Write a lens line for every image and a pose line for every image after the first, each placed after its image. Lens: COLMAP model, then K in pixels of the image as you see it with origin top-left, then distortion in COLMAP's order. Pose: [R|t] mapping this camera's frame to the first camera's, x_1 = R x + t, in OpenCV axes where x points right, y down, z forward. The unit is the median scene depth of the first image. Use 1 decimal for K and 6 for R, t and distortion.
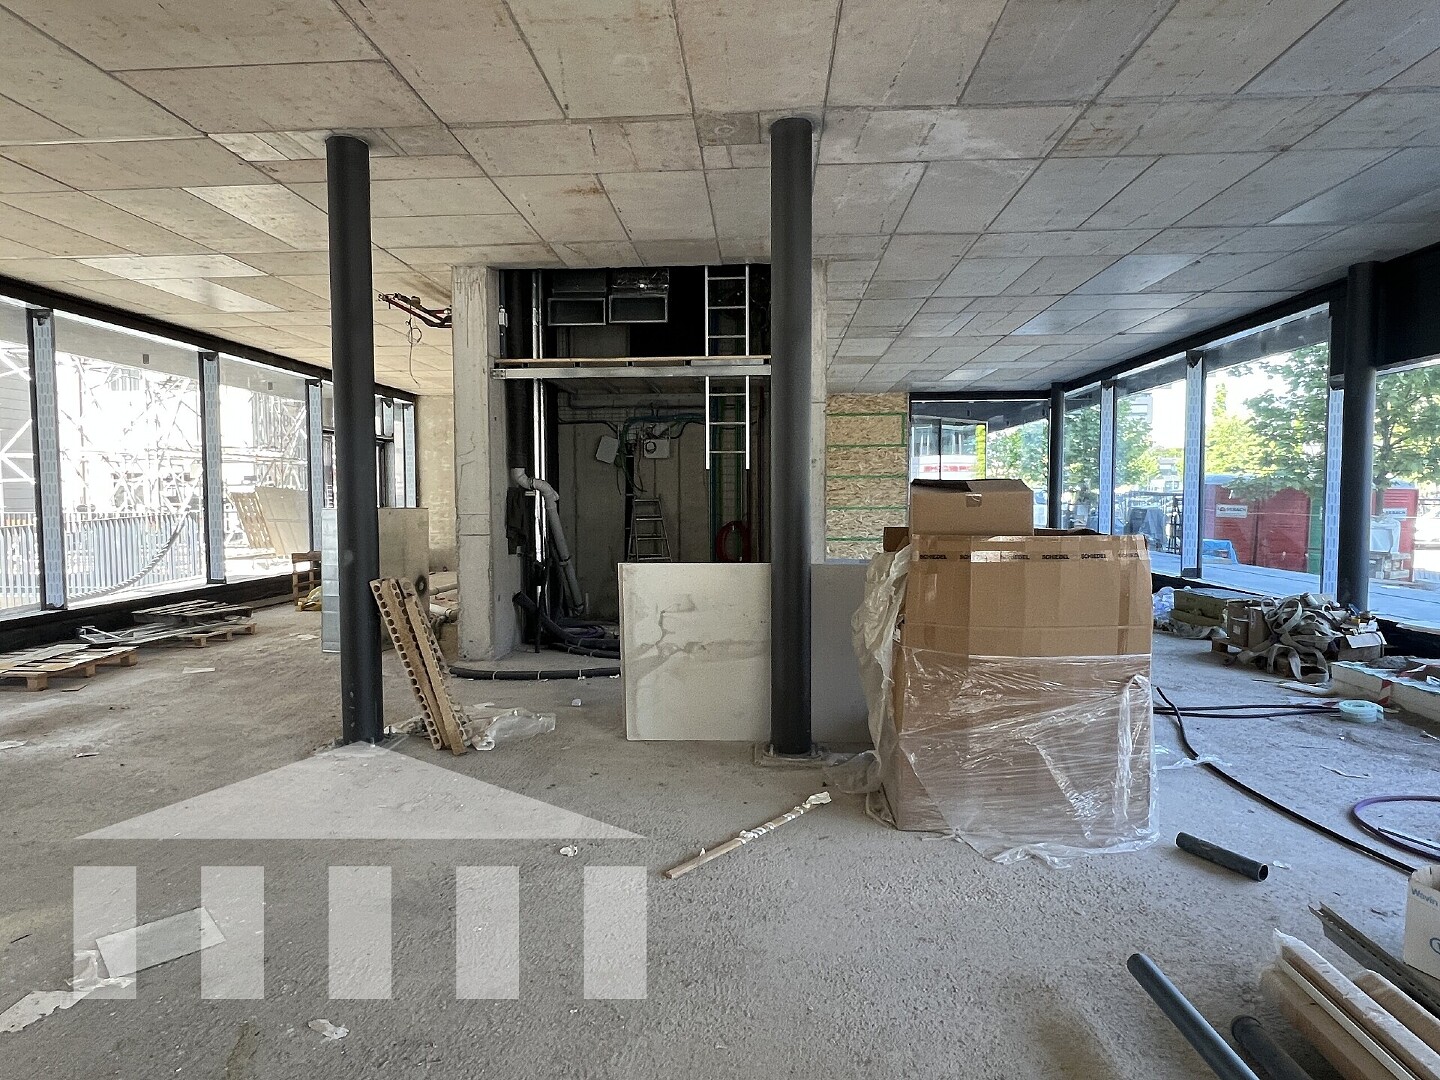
lens RADIAL K [[818.4, 0, 715.3], [0, 818.4, 537.3], [0, 0, 1]] dist [-0.002470, 0.000341]
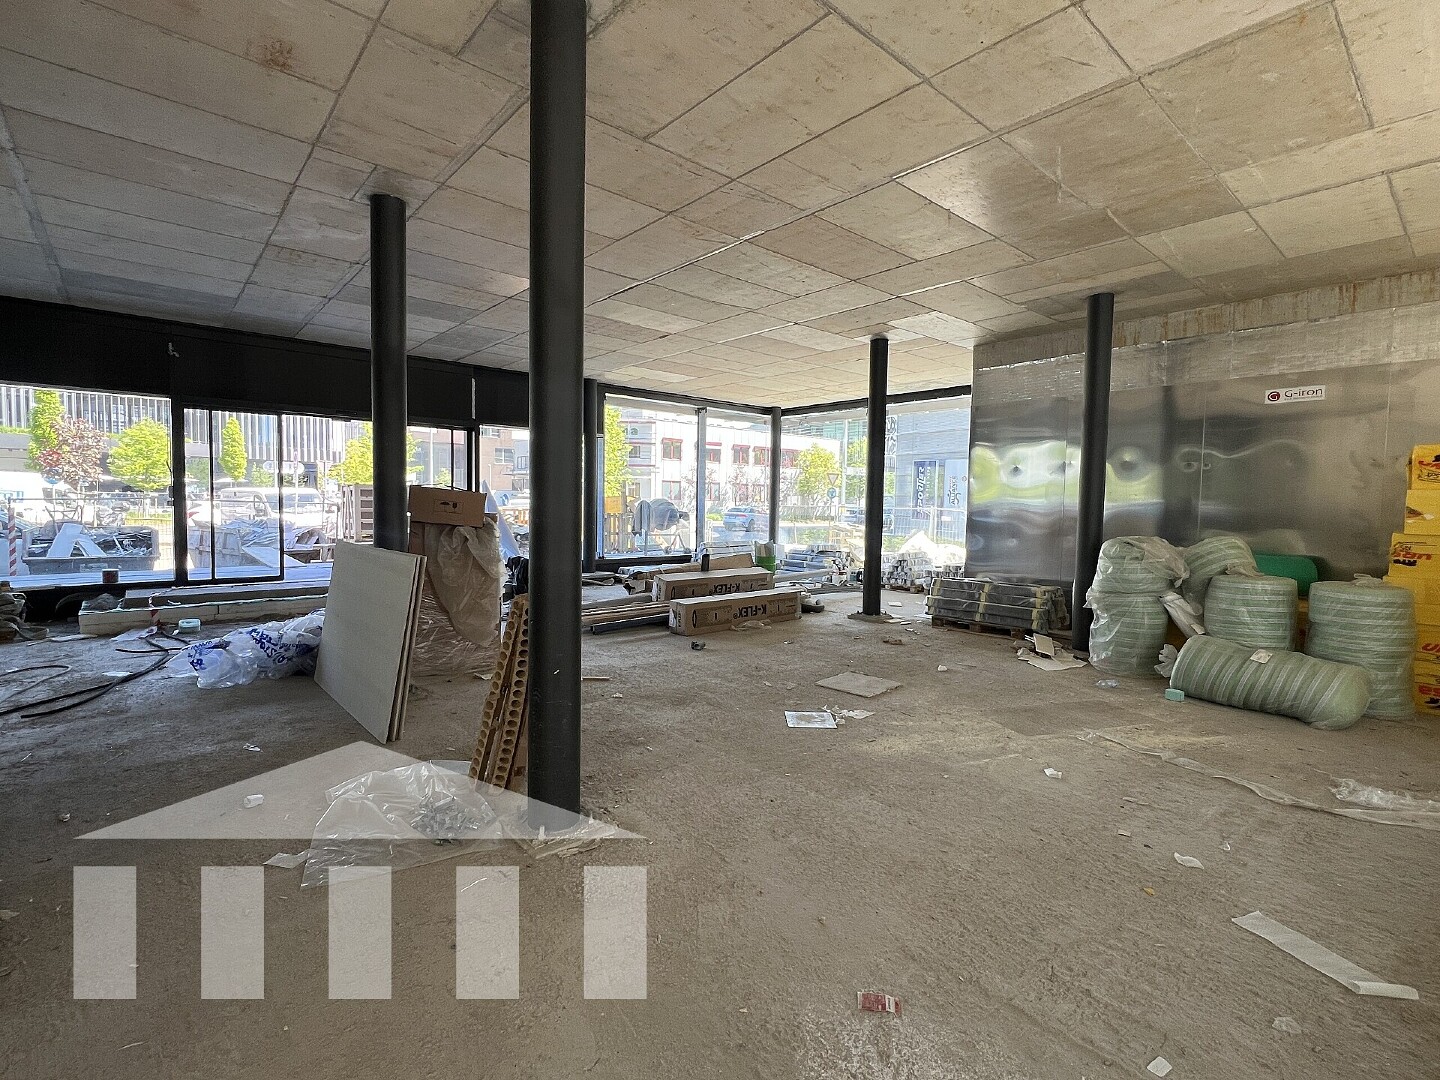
lens RADIAL K [[670.8, 0, 720.0], [0, 670.8, 540.0], [0, 0, 1]] dist [-0.000122, -0.000032]
pose [[-0.708074, -0.048946, 0.704439, -0.646220], [0.022206, 0.995558, 0.091494, -0.038308], [-0.705789, 0.080428, -0.703842, 0.884360]]
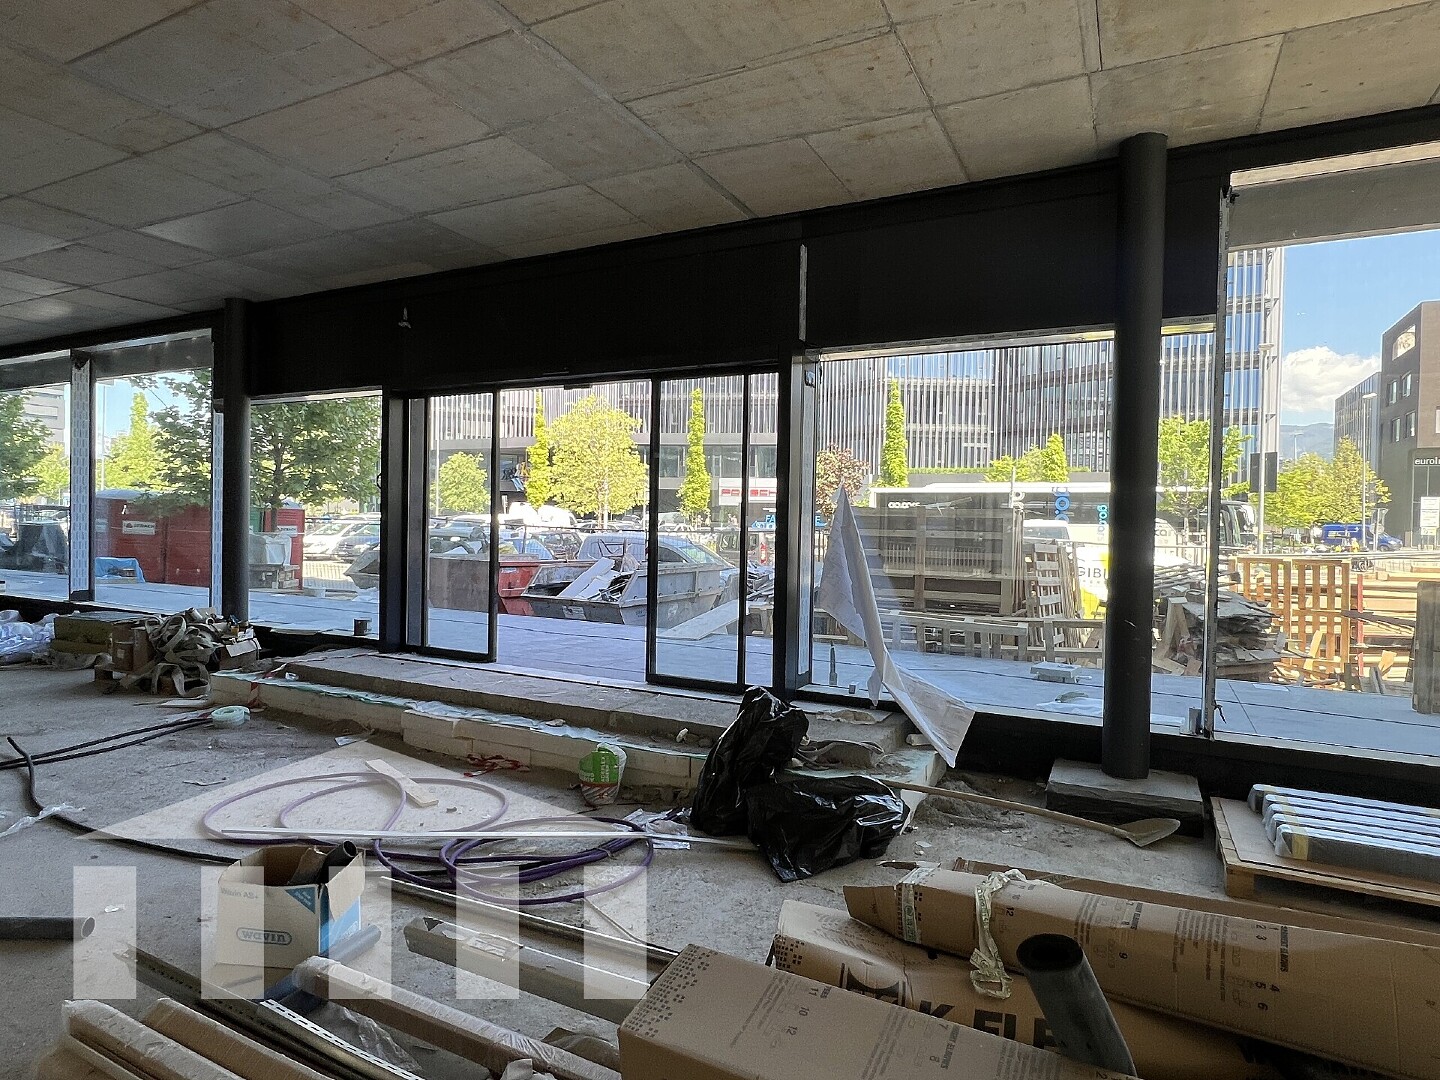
lens RADIAL K [[818.4, 0, 715.3], [0, 818.4, 537.3], [0, 0, 1]] dist [-0.002470, 0.000341]
pose [[0.397012, -0.007022, 0.917787, 0.051005], [0.025952, 0.999657, -0.003578, 0.000728], [-0.917447, 0.025239, 0.397057, -0.001334]]
